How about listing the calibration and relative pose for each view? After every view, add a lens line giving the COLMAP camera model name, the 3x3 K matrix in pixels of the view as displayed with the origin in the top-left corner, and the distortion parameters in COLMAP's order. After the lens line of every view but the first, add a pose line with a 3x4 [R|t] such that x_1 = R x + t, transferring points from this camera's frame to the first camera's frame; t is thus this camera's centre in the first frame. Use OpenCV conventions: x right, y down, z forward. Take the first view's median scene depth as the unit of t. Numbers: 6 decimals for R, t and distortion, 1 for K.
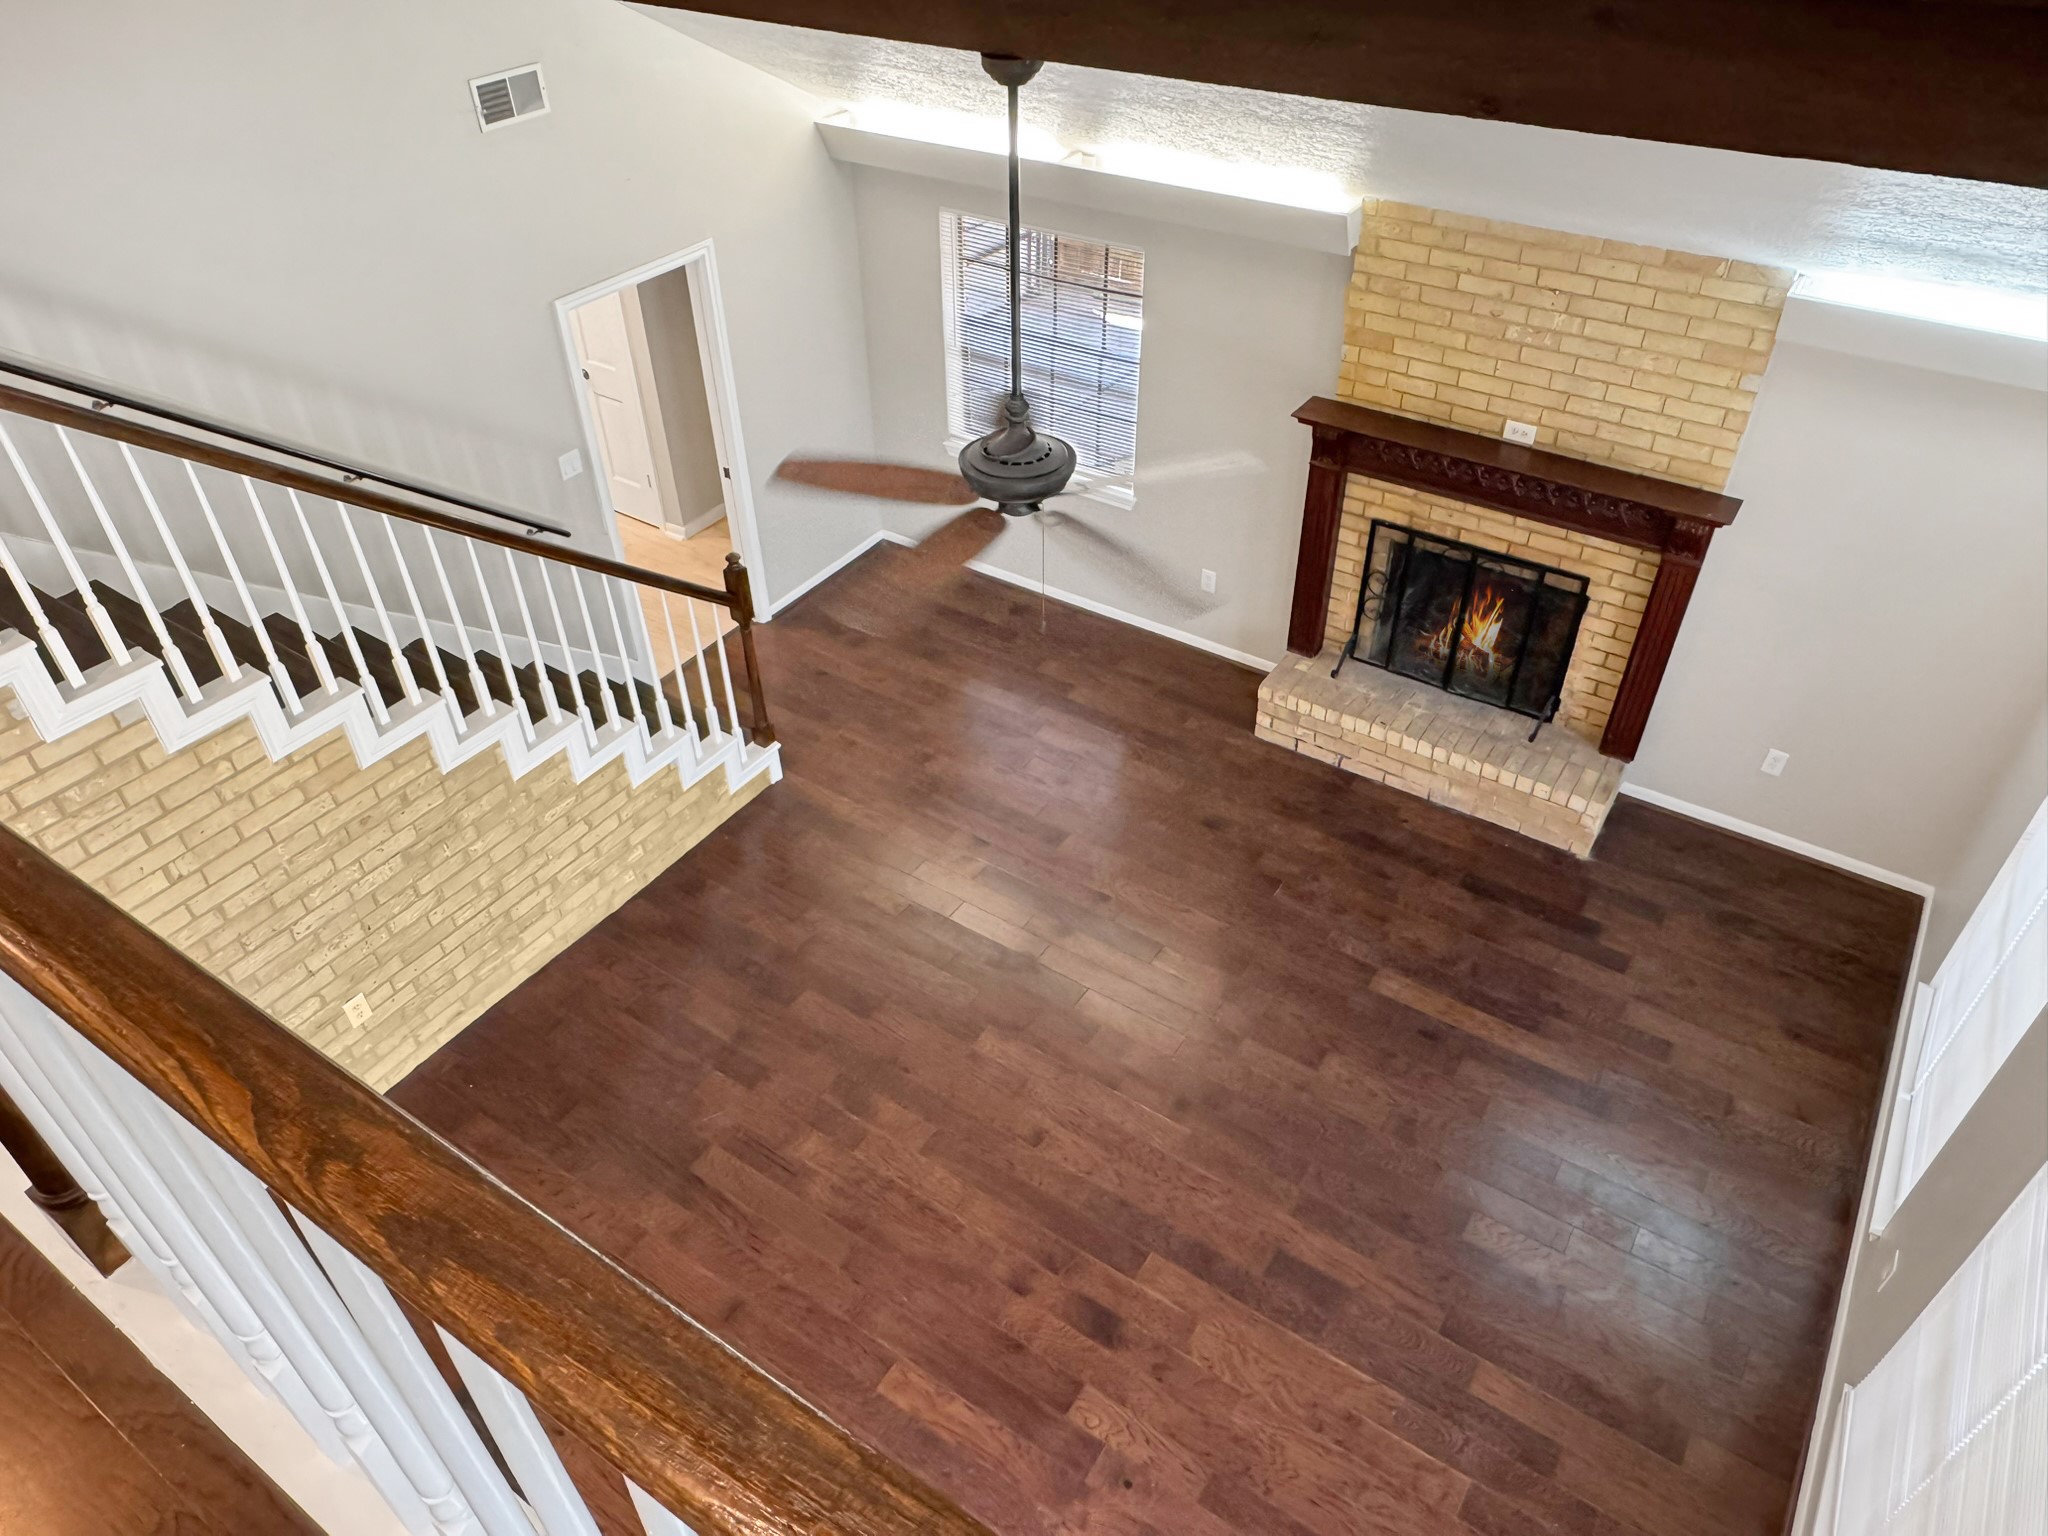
lens RADIAL K [[1365.9, 0, 1029.4], [0, 1365.9, 776.0], [0, 0, 1]] dist [-0.009726, 0.006028]
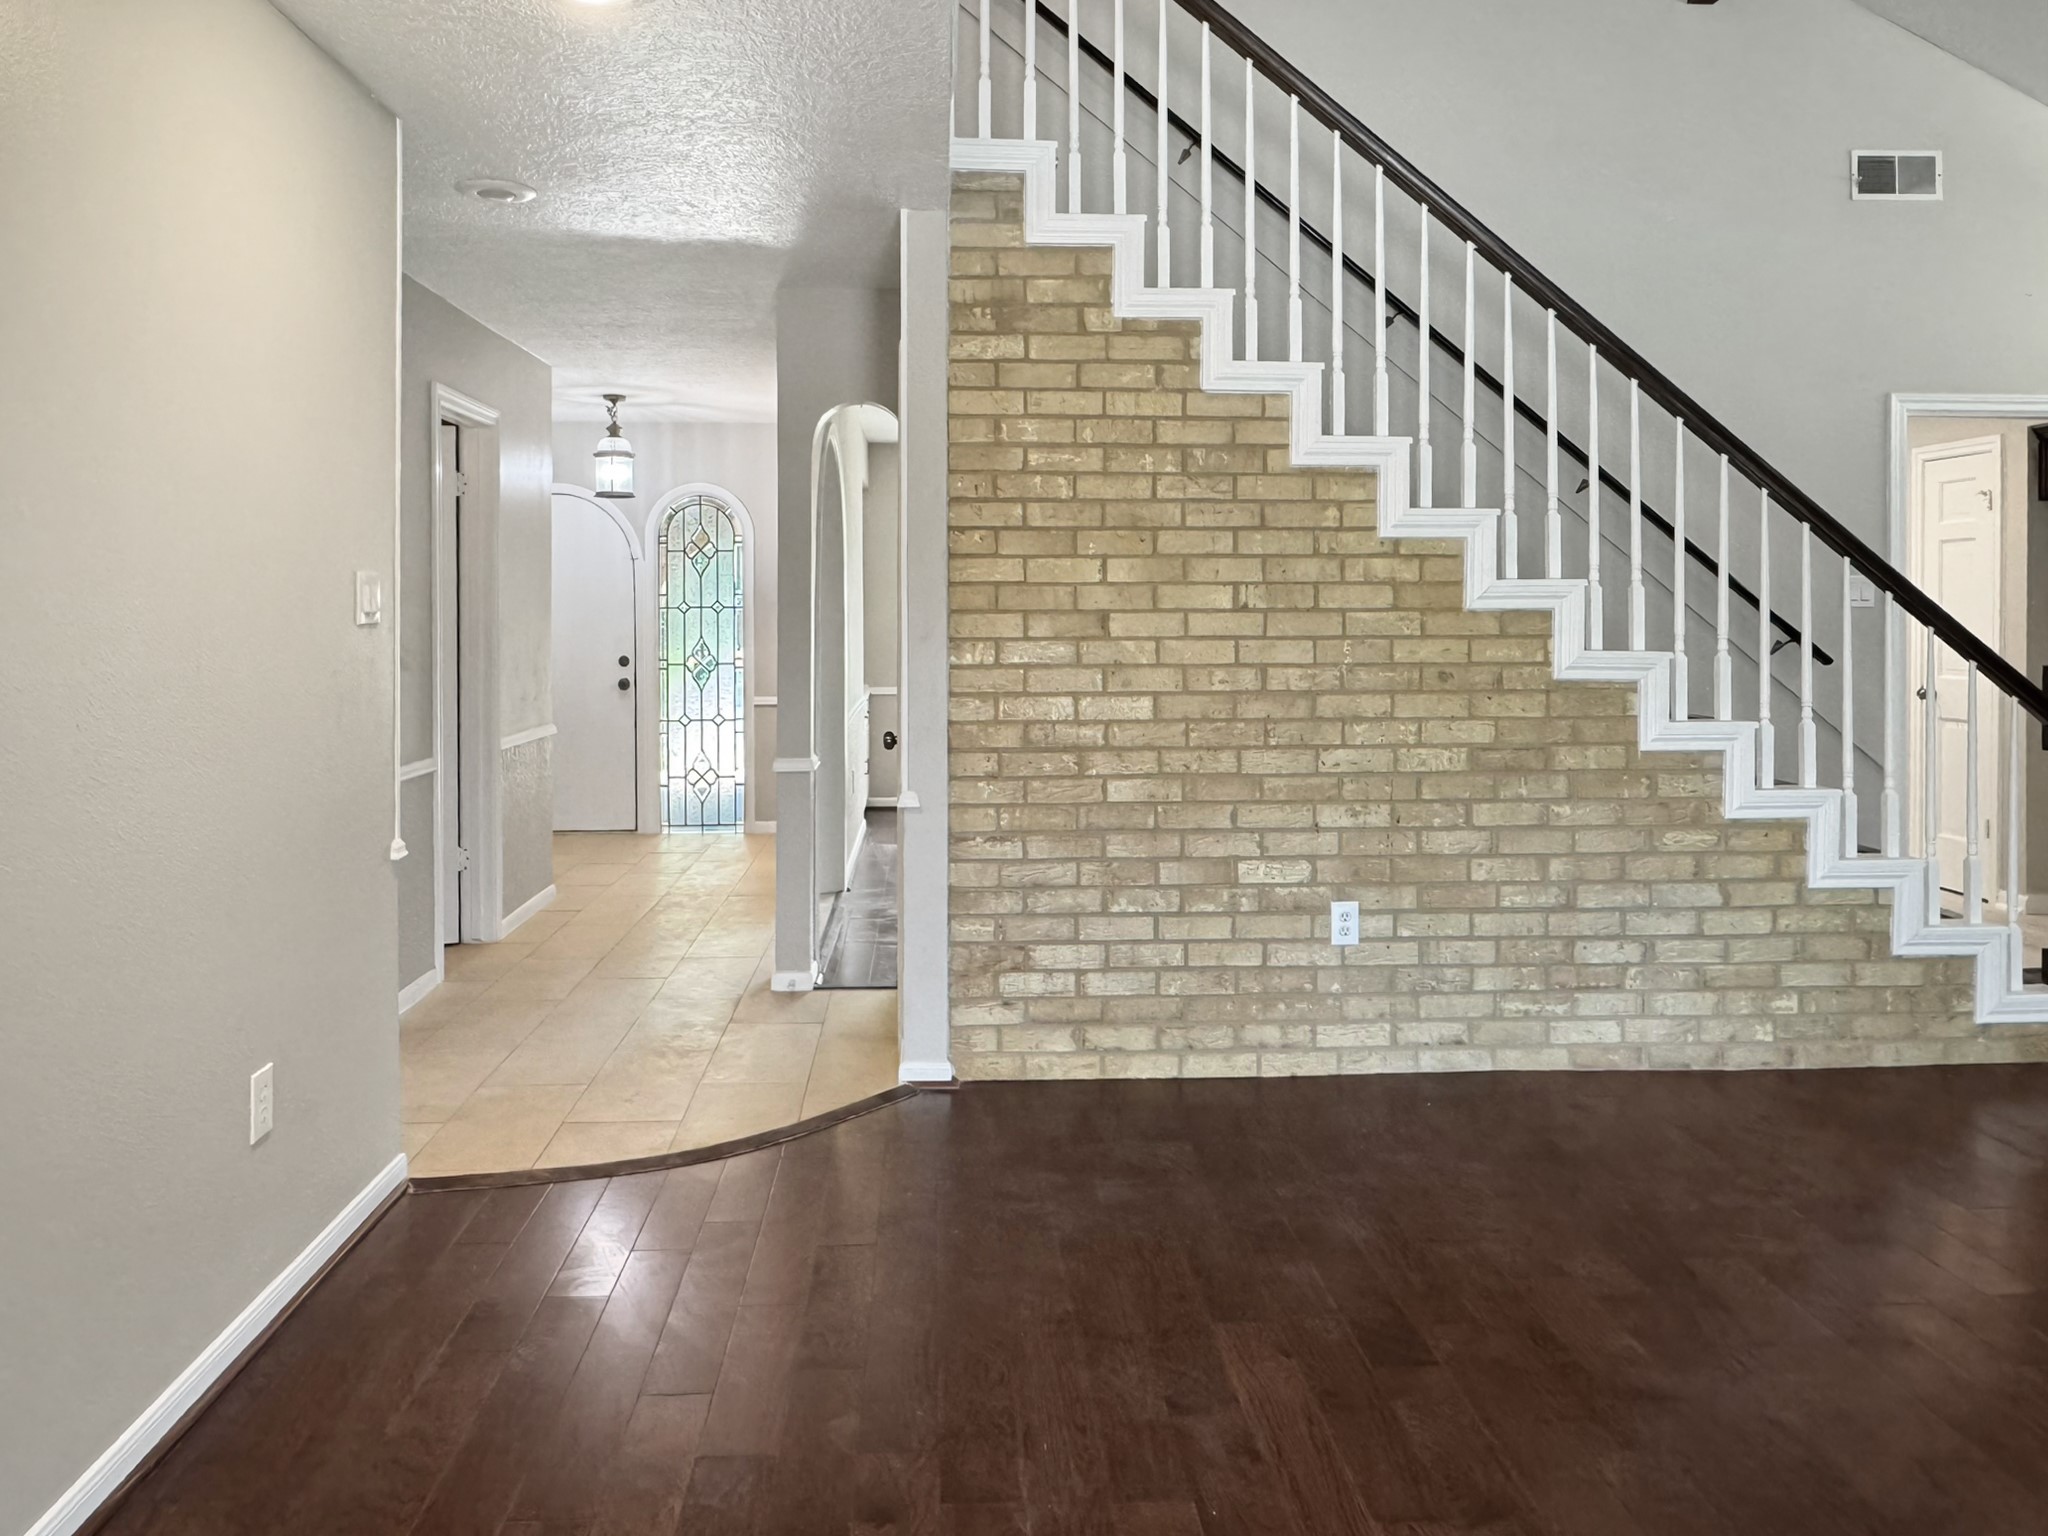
lens RADIAL K [[1444.3, 0, 1017.6], [0, 1444.3, 625.4], [0, 0, 1]] dist [0.009552, -0.012571]
pose [[0.597496, 0.014125, -0.801747, 0.070401], [-0.517267, 0.770791, -0.371910, 0.484612], [0.612726, 0.636932, 0.467851, 0.408645]]
